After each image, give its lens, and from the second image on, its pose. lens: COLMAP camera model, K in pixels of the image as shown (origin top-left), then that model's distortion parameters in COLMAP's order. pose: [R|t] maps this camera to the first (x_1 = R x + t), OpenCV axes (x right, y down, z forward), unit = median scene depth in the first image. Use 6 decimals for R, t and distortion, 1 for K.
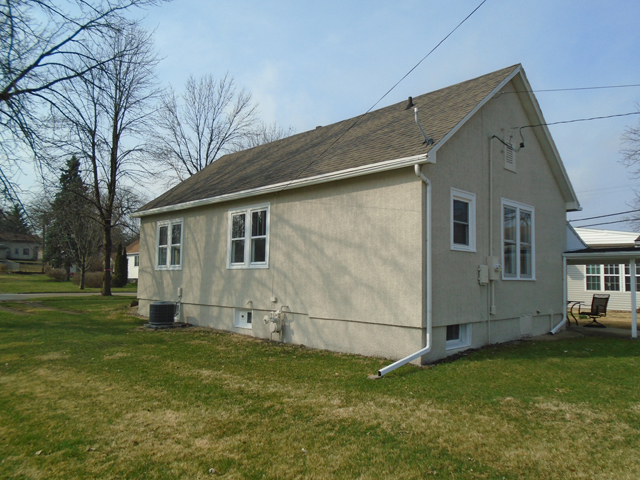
lens RADIAL K [[494.1, 0, 318.1], [0, 494.1, 239.3], [0, 0, 1]] dist [-0.002290, -0.000748]
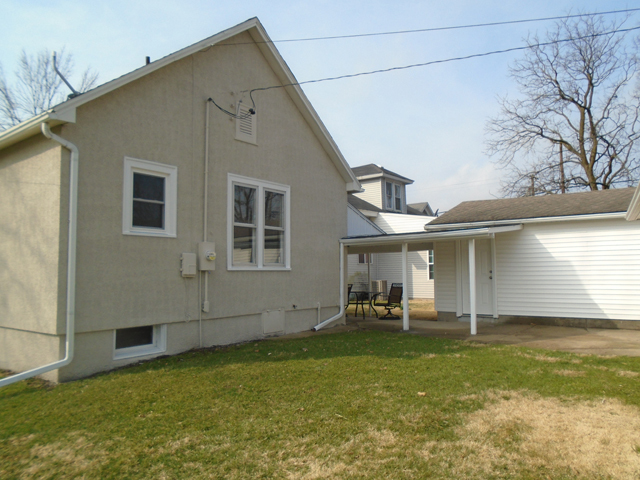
lens RADIAL K [[494.1, 0, 318.1], [0, 494.1, 239.3], [0, 0, 1]] dist [-0.002290, -0.000748]
pose [[0.991087, -0.019727, 0.131747, 0.414986], [0.018690, 0.999784, 0.009106, 0.024221], [-0.131898, -0.006563, 0.991242, 0.142737]]
